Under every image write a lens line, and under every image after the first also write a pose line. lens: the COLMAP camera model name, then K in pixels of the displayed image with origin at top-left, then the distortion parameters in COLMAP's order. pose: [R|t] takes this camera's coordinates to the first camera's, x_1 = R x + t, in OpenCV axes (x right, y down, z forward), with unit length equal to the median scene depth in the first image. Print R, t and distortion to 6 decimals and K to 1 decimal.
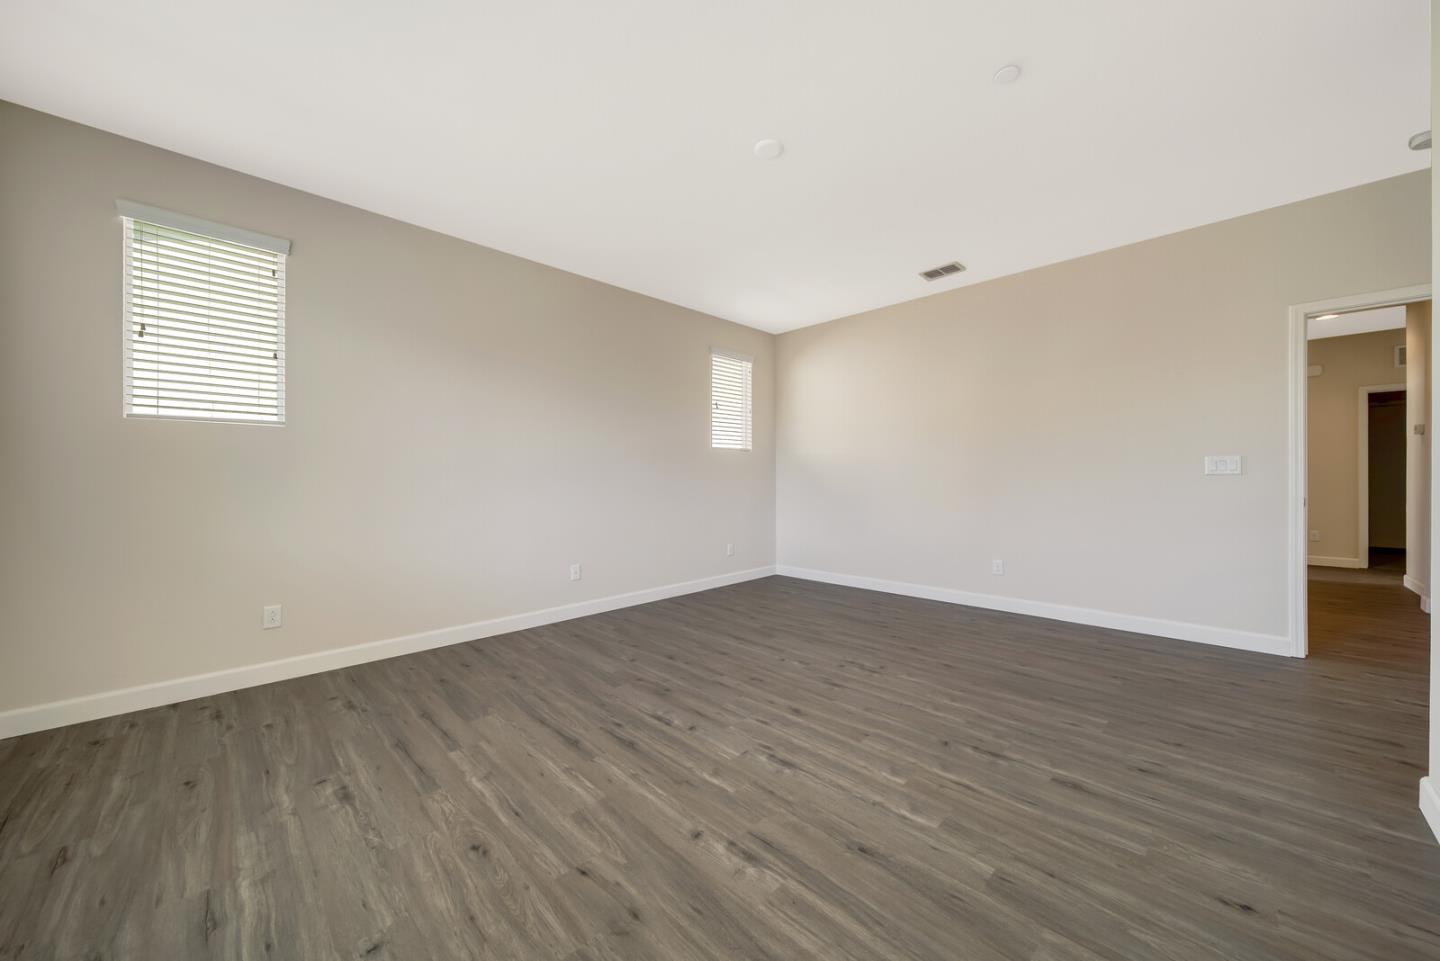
lens RADIAL K [[509.9, 0, 718.0], [0, 509.9, 470.9], [0, 0, 1]] dist [-0.000515, -0.000623]
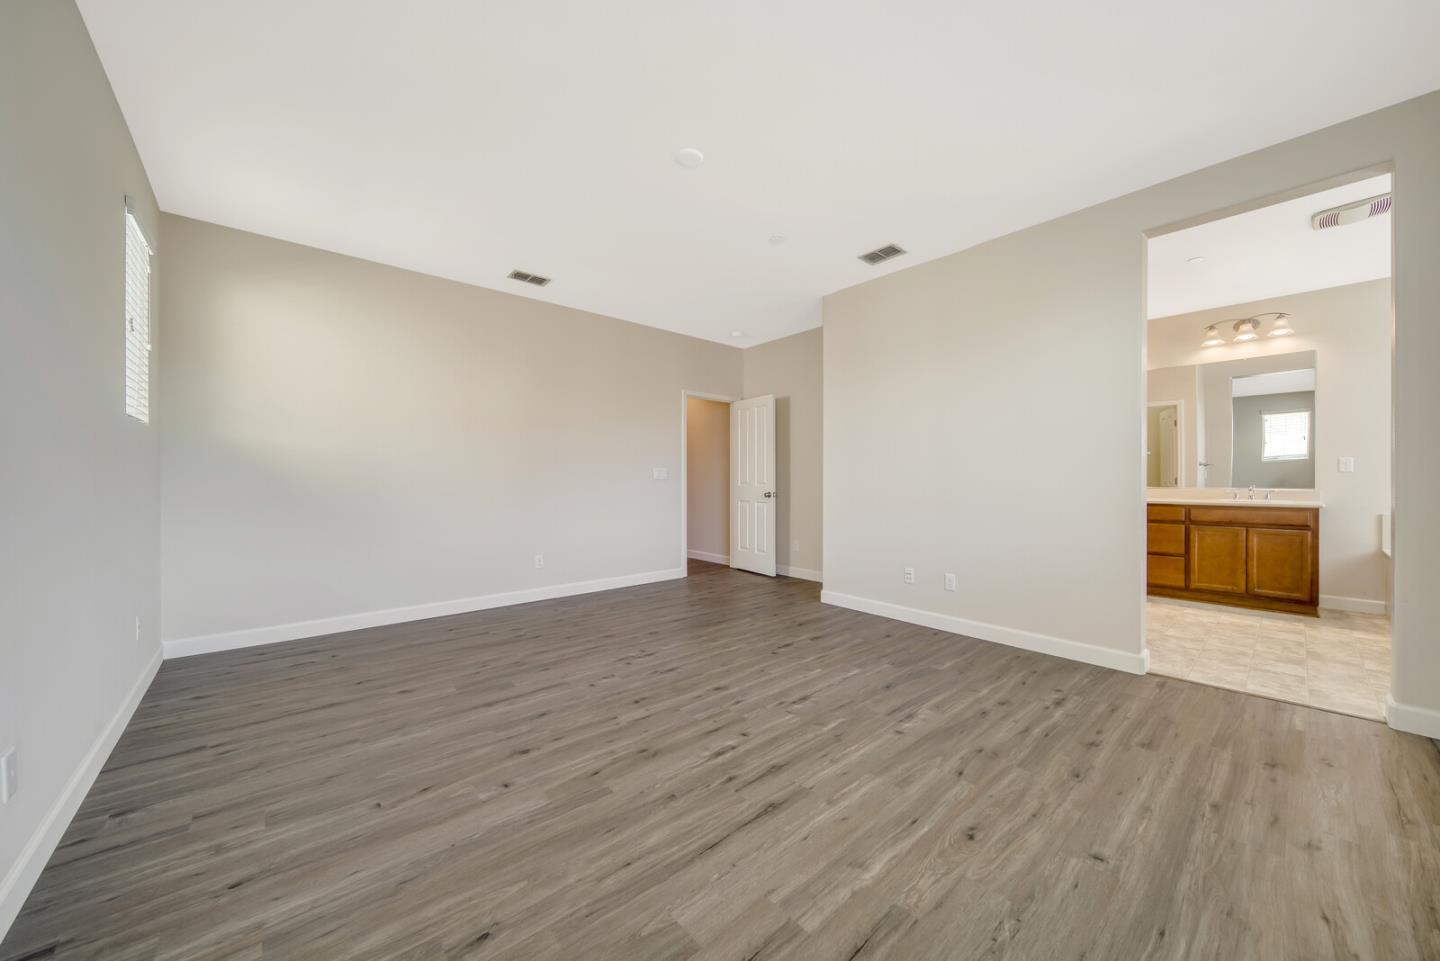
lens RADIAL K [[518.5, 0, 738.0], [0, 518.5, 483.6], [0, 0, 1]] dist [0.002673, -0.001563]
pose [[0.043475, -0.000922, 0.999054, -1.009107], [-0.016543, 0.999862, 0.001643, 0.016237], [-0.998918, -0.016599, 0.043454, 0.934795]]
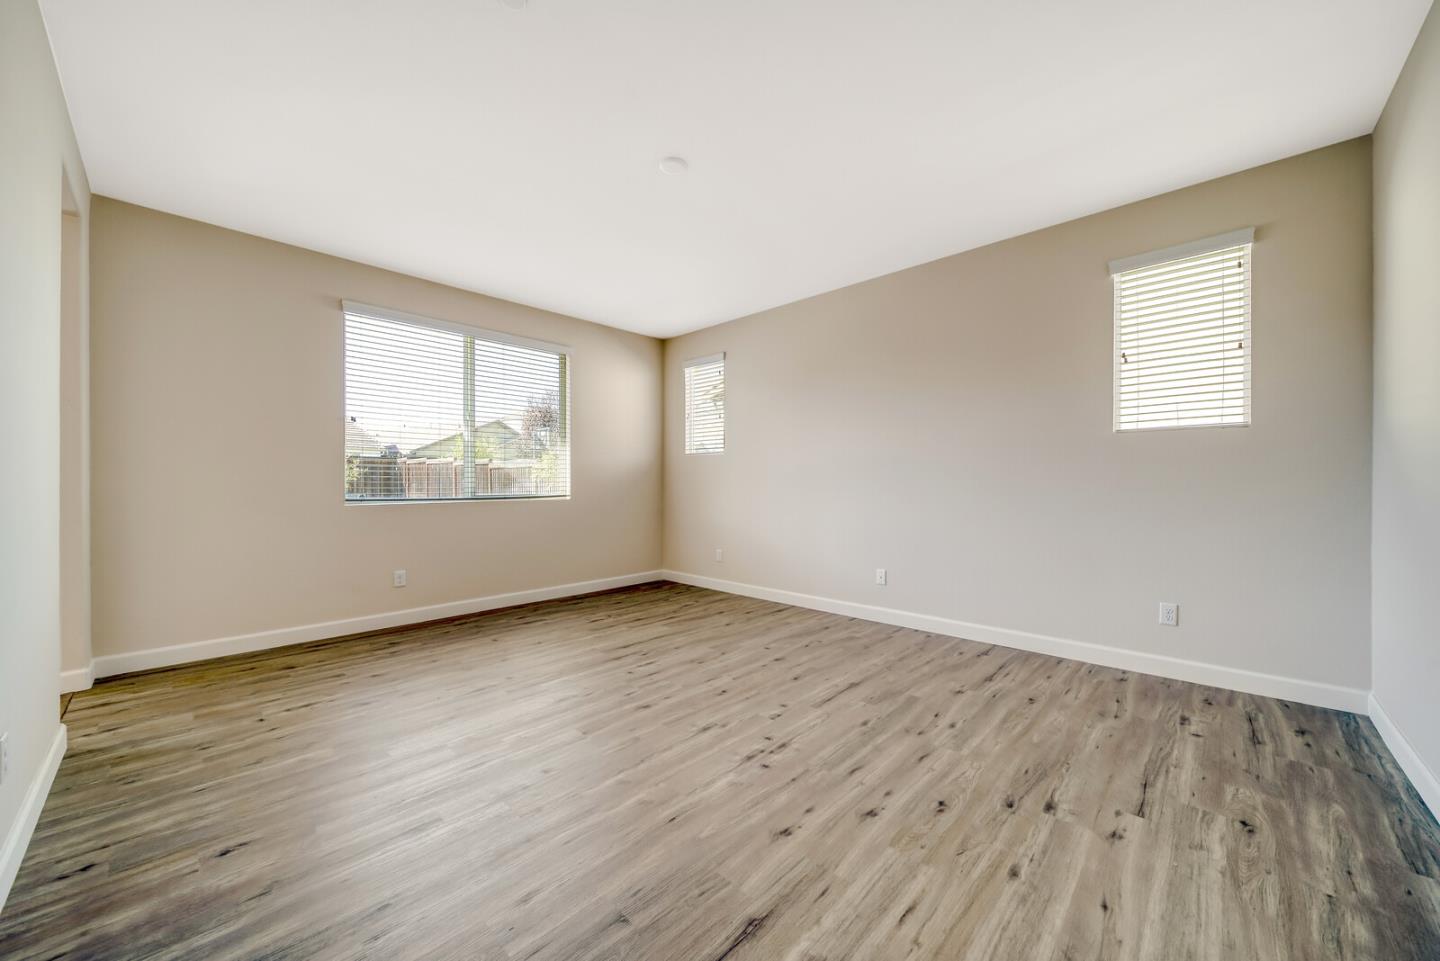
lens RADIAL K [[518.5, 0, 738.9], [0, 518.5, 480.1], [0, 0, 1]] dist [0.002673, -0.001563]
pose [[0.052468, 0.002020, -0.998621, 1.263064], [0.018225, 0.999829, 0.002980, 0.001564], [0.998456, -0.018356, 0.052423, 1.169506]]
